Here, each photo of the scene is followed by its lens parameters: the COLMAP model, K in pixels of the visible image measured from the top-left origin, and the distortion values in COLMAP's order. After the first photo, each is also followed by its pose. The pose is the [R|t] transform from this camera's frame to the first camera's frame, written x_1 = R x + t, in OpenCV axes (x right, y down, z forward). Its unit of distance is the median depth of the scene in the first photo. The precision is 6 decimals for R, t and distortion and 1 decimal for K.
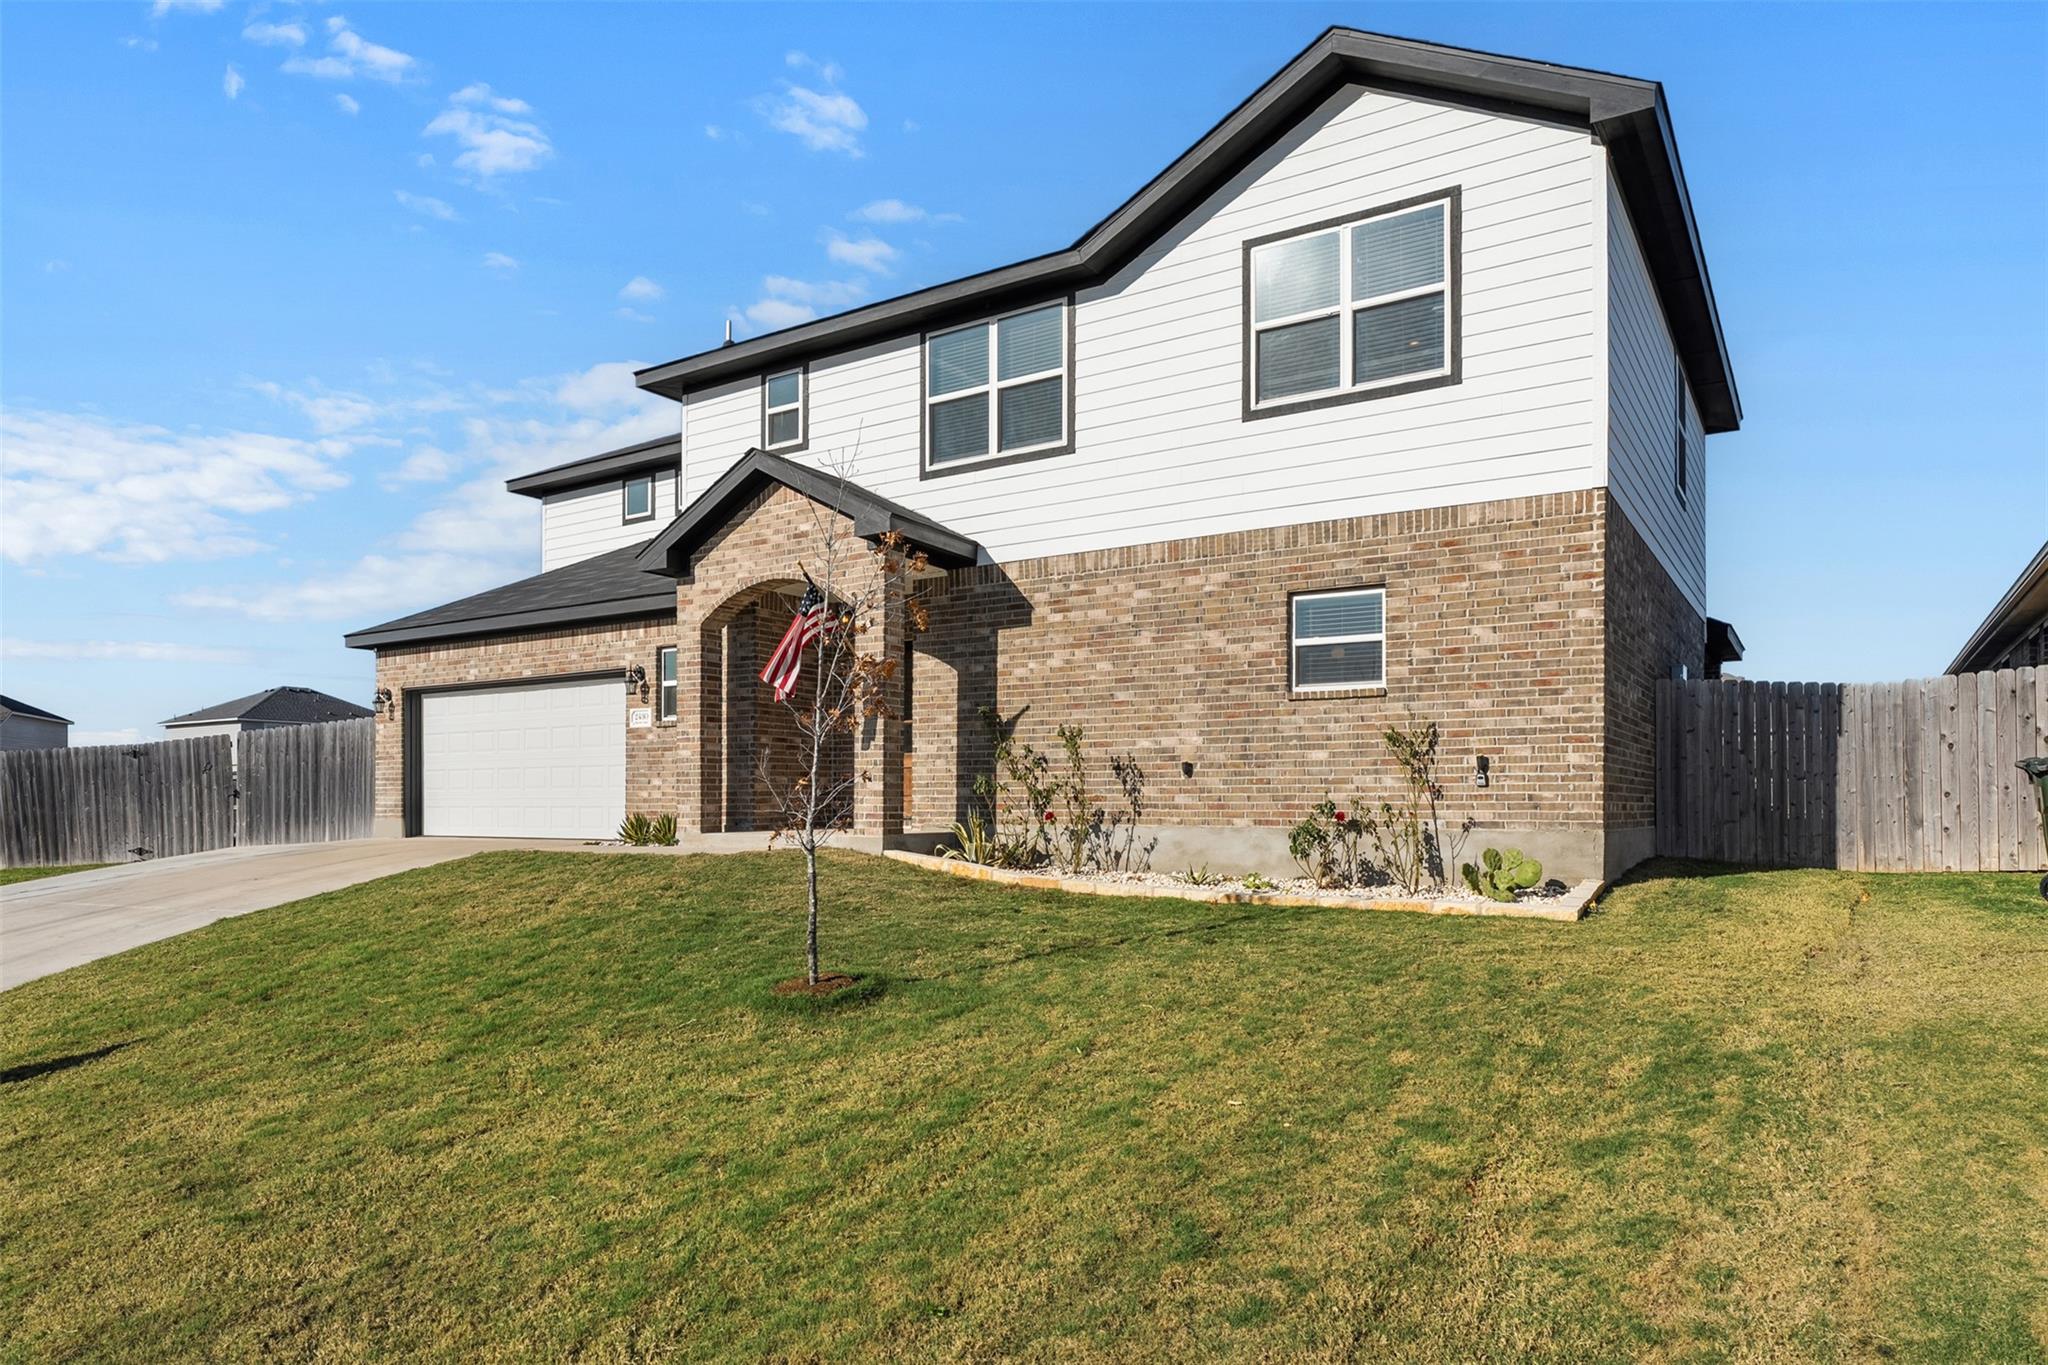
lens RADIAL K [[1246.7, 0, 989.7], [0, 1246.7, 781.0], [0, 0, 1]] dist [-0.009380, -0.000711]
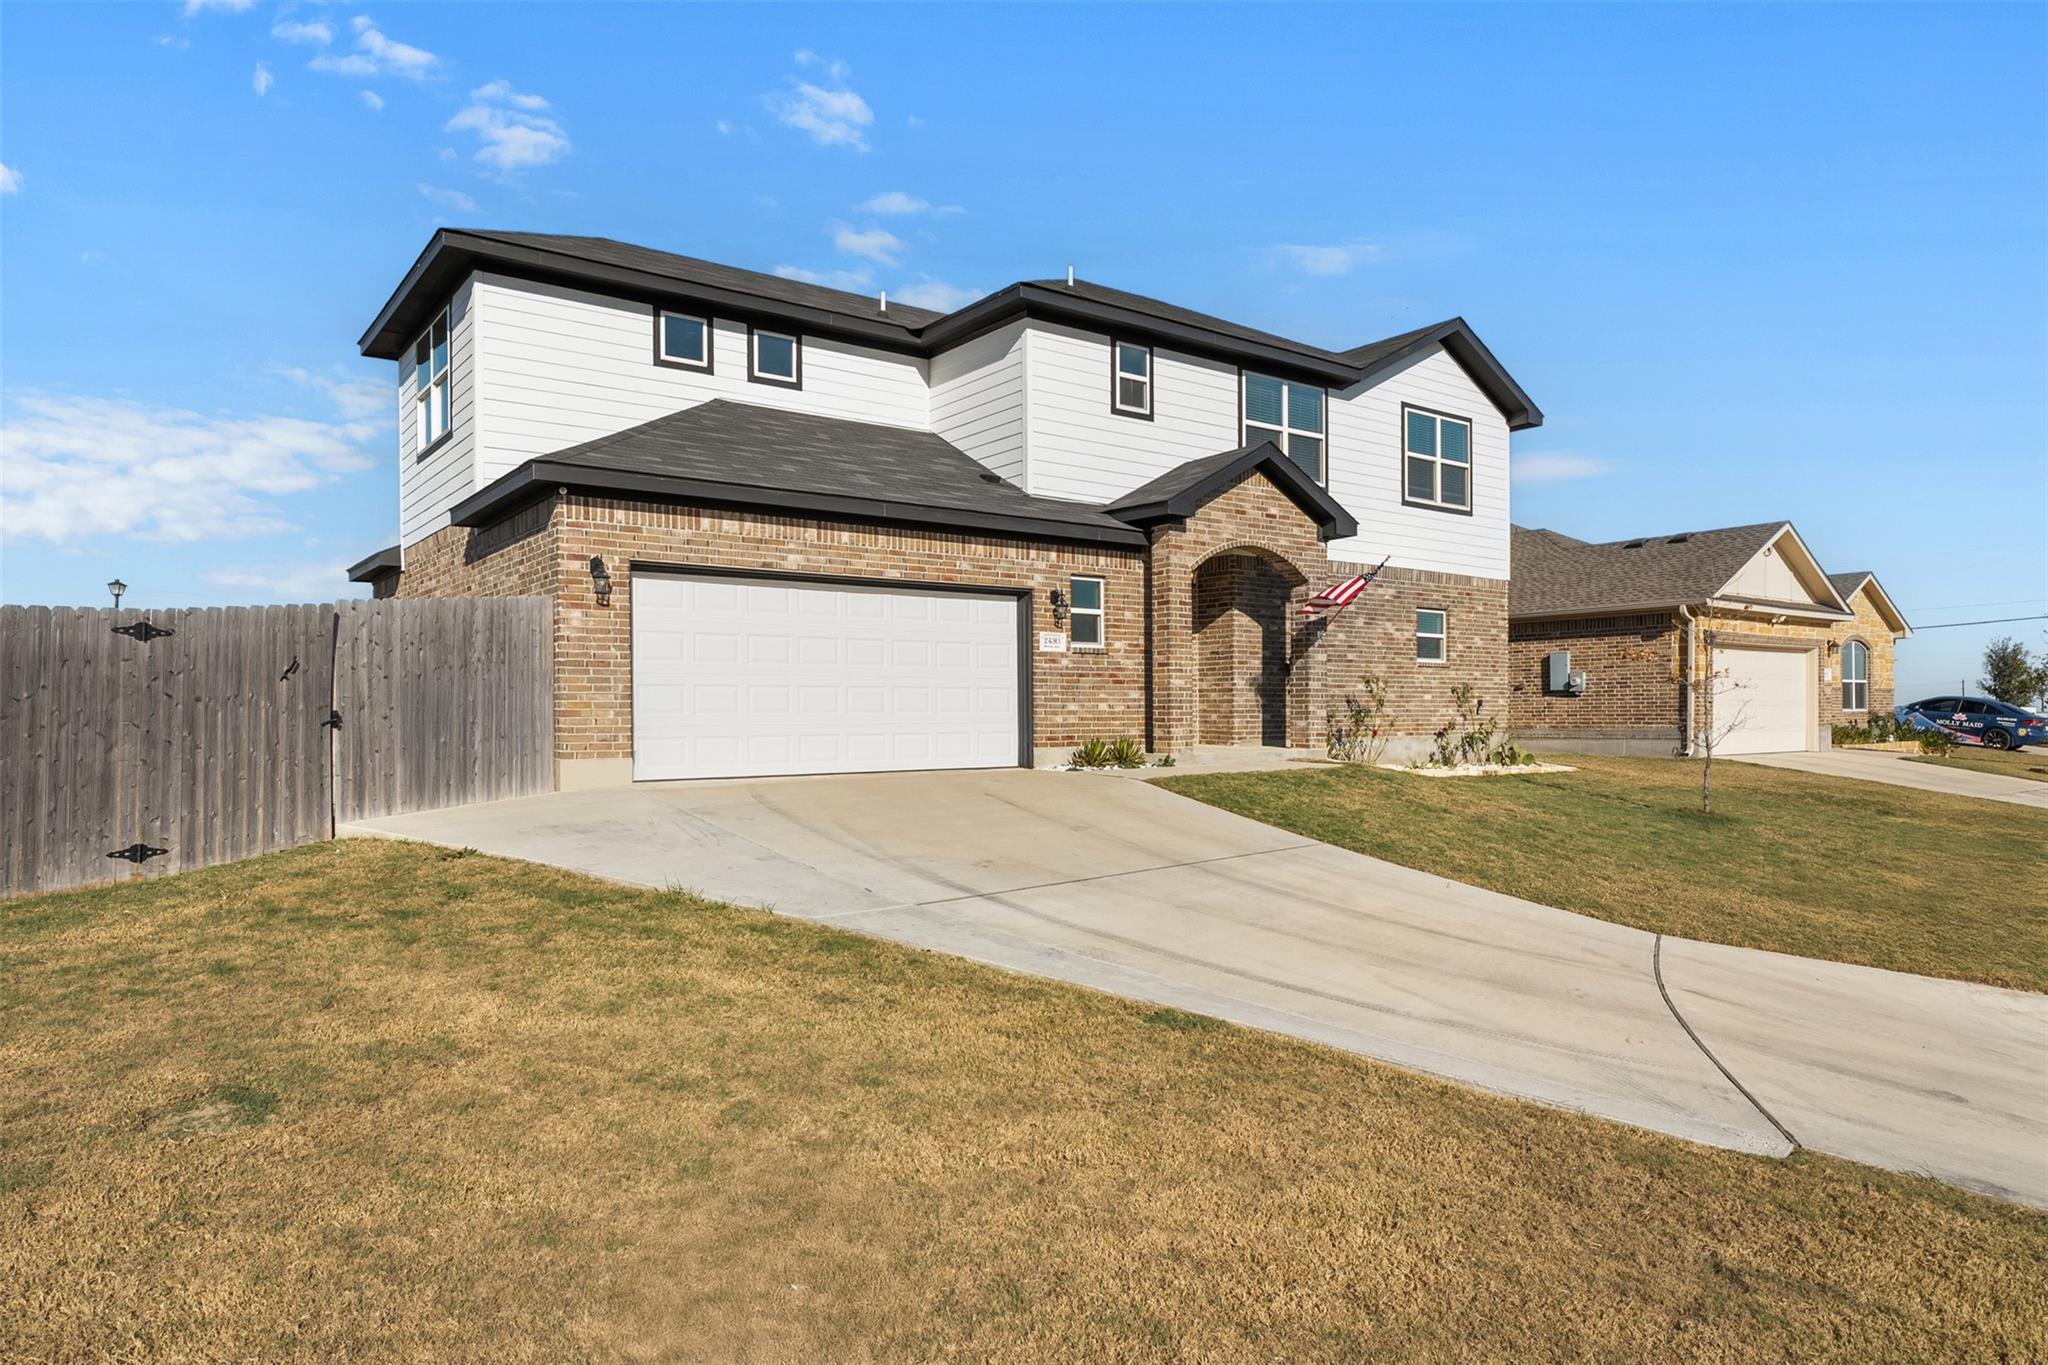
lens RADIAL K [[1246.7, 0, 1020.8], [0, 1246.7, 697.3], [0, 0, 1]] dist [-0.009380, -0.000711]
pose [[0.334245, 0.011110, 0.942421, -1.319690], [-0.013127, 0.999888, -0.007132, 0.000600], [-0.942395, -0.009987, 0.334354, 0.747463]]
